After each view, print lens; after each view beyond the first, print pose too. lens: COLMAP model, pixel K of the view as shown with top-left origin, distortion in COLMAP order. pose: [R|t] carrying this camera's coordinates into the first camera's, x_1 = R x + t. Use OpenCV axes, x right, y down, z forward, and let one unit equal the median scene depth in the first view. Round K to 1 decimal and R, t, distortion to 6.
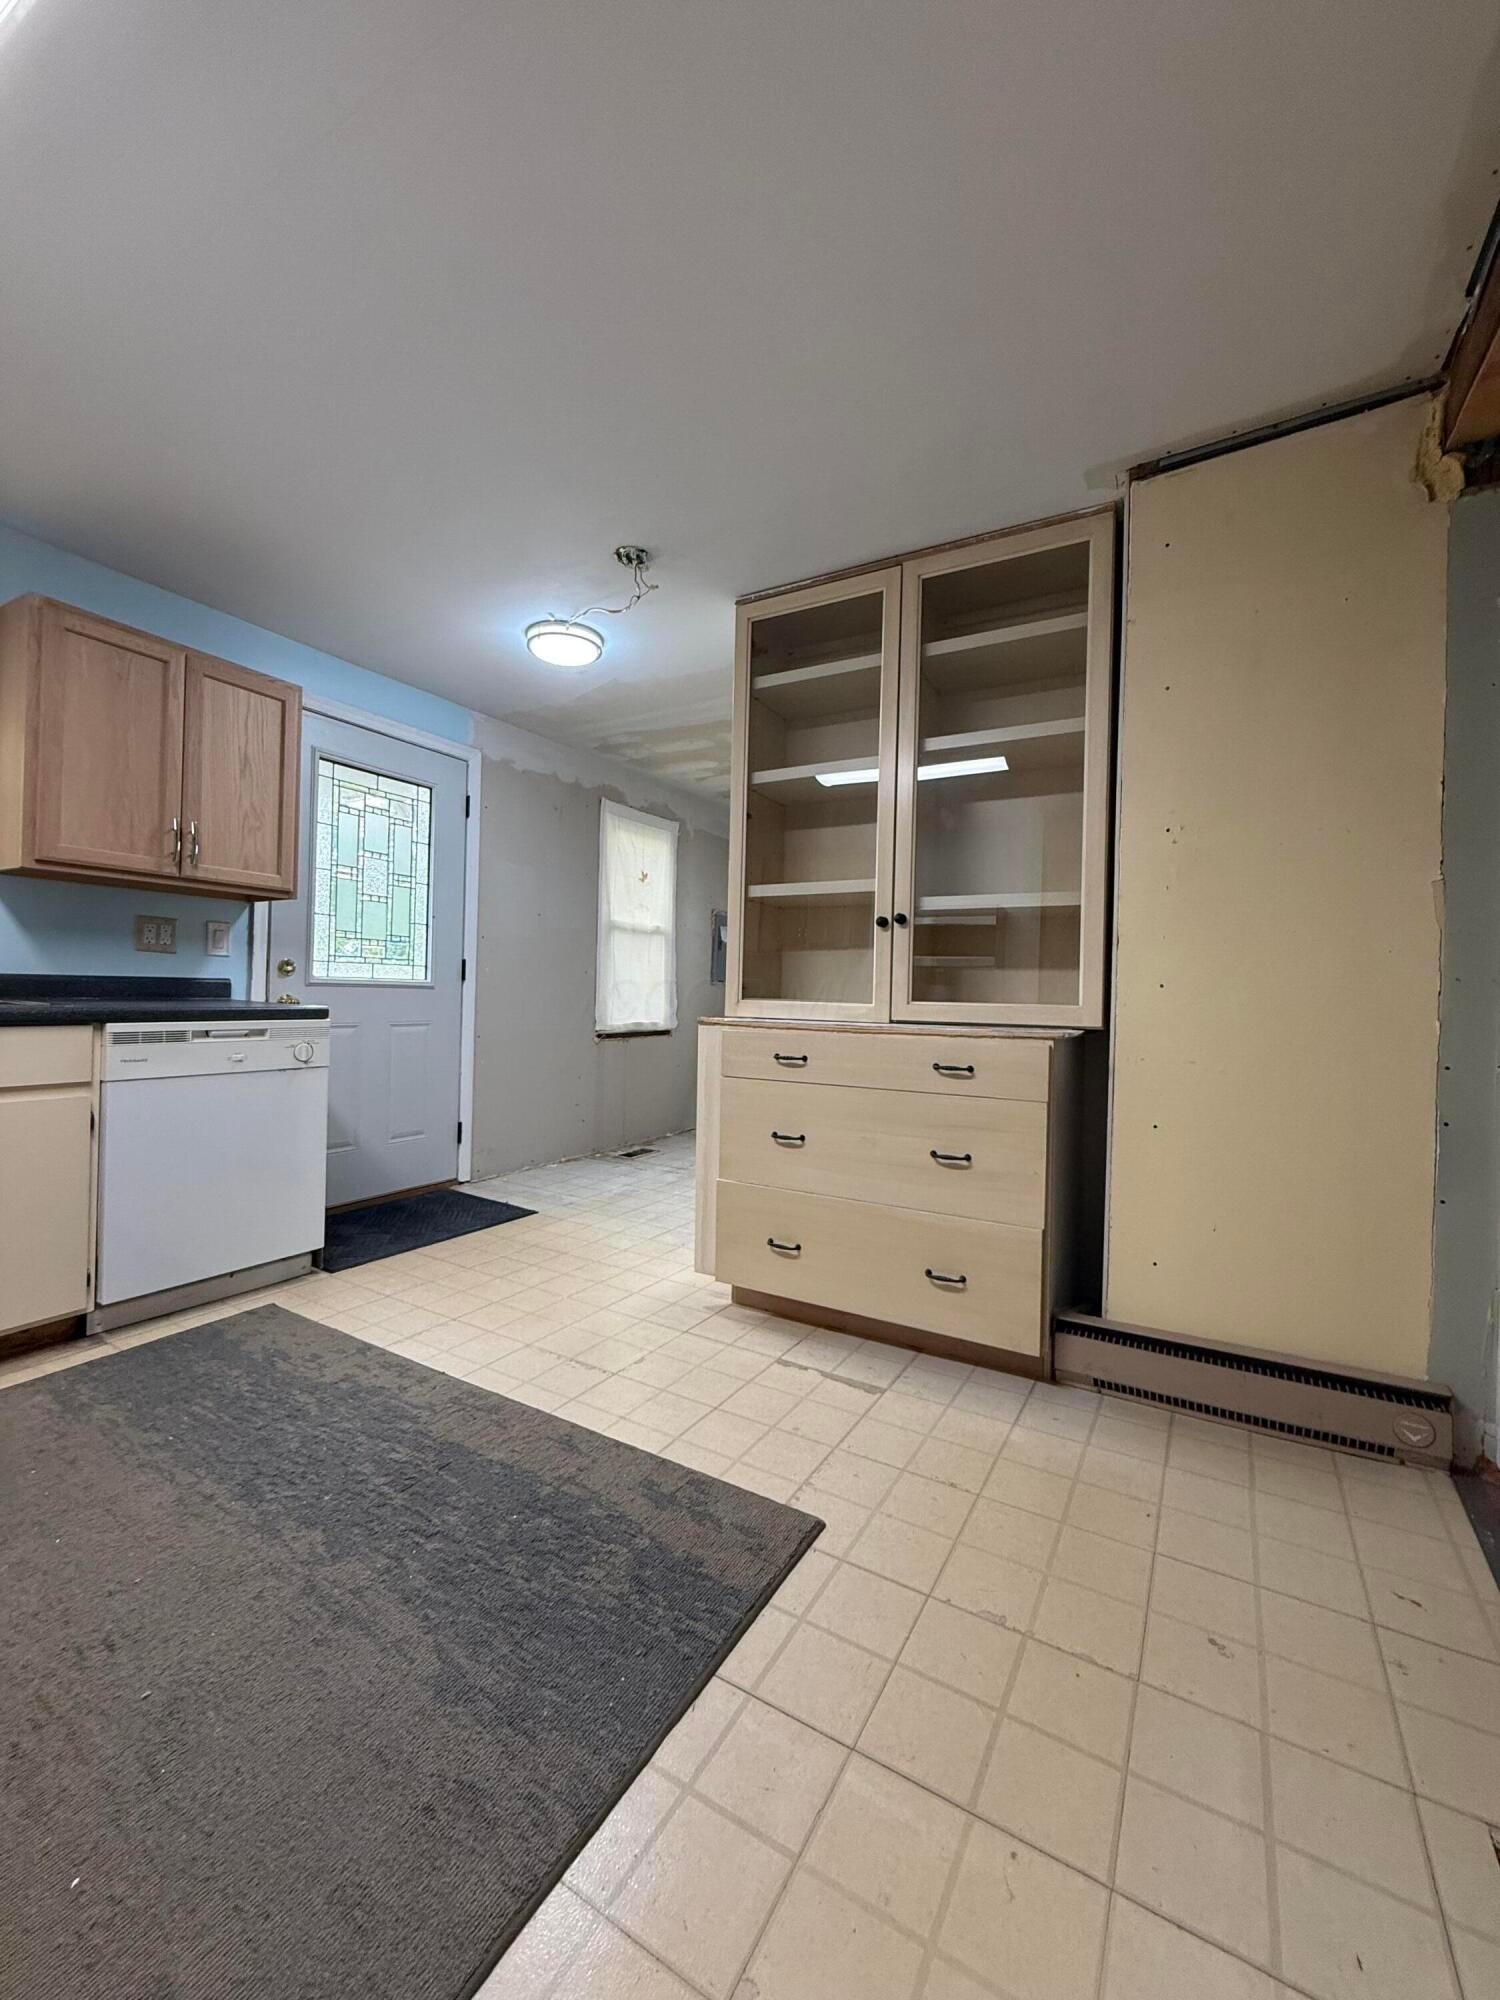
lens RADIAL K [[811.6, 0, 750.0], [0, 811.6, 1000.0], [0, 0, 1]] dist [0.001080, 0.000104]
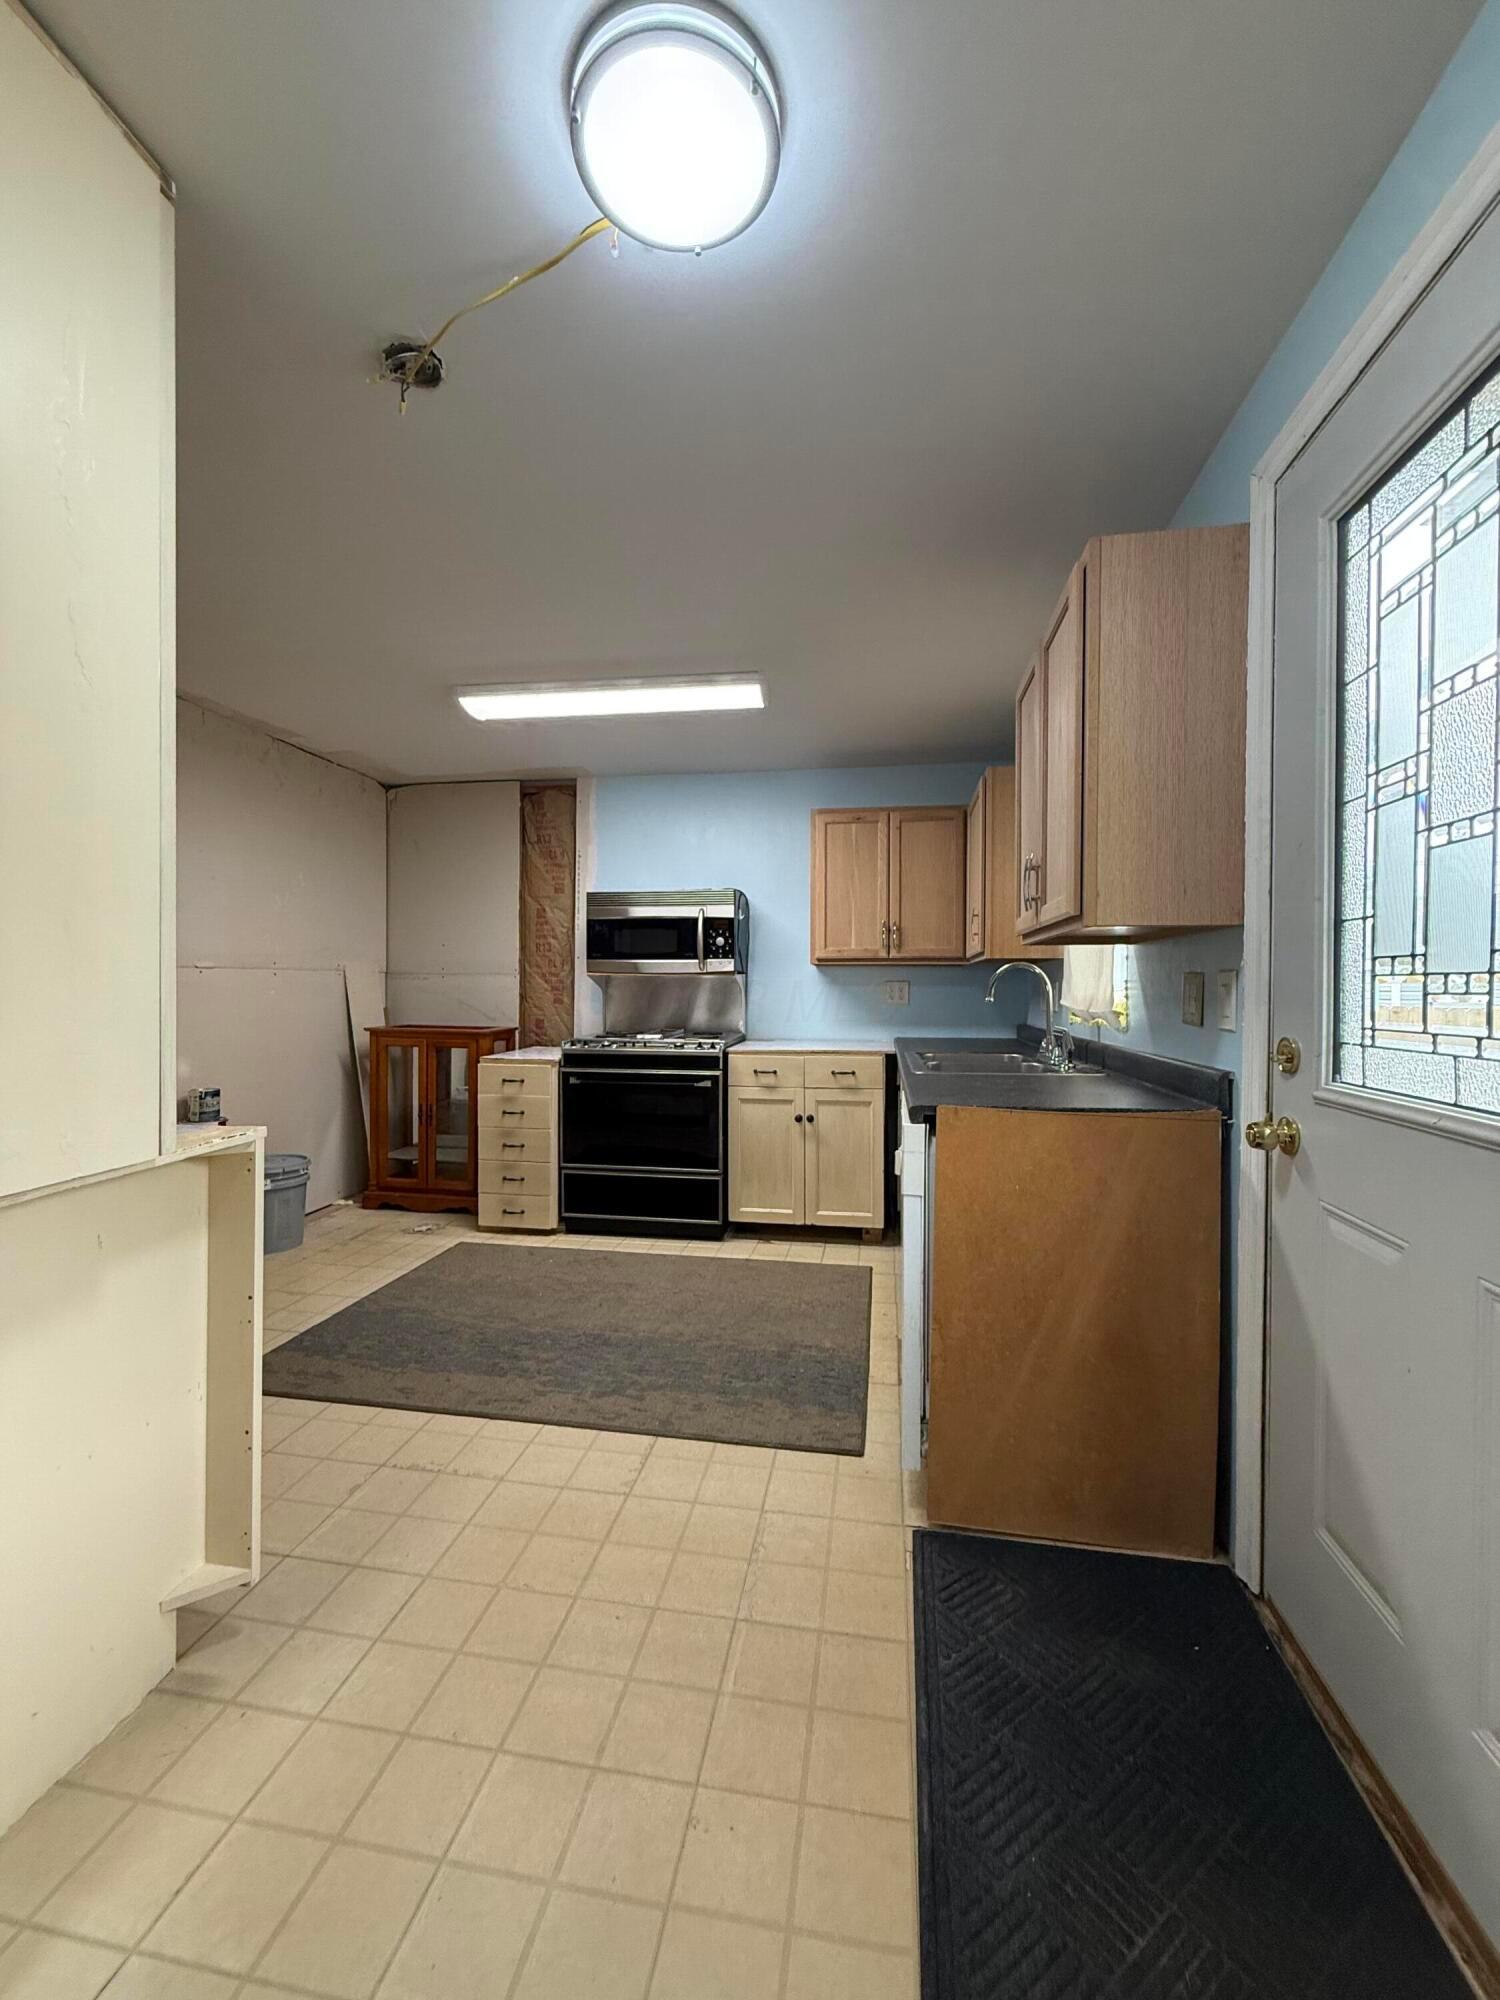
lens RADIAL K [[811.6, 0, 750.0], [0, 811.6, 1000.0], [0, 0, 1]] dist [0.001080, 0.000104]
pose [[-0.934274, -0.026824, -0.355546, -0.212933], [-0.035310, 0.999225, 0.017398, -0.105195], [0.354803, 0.028808, -0.934497, 1.985252]]
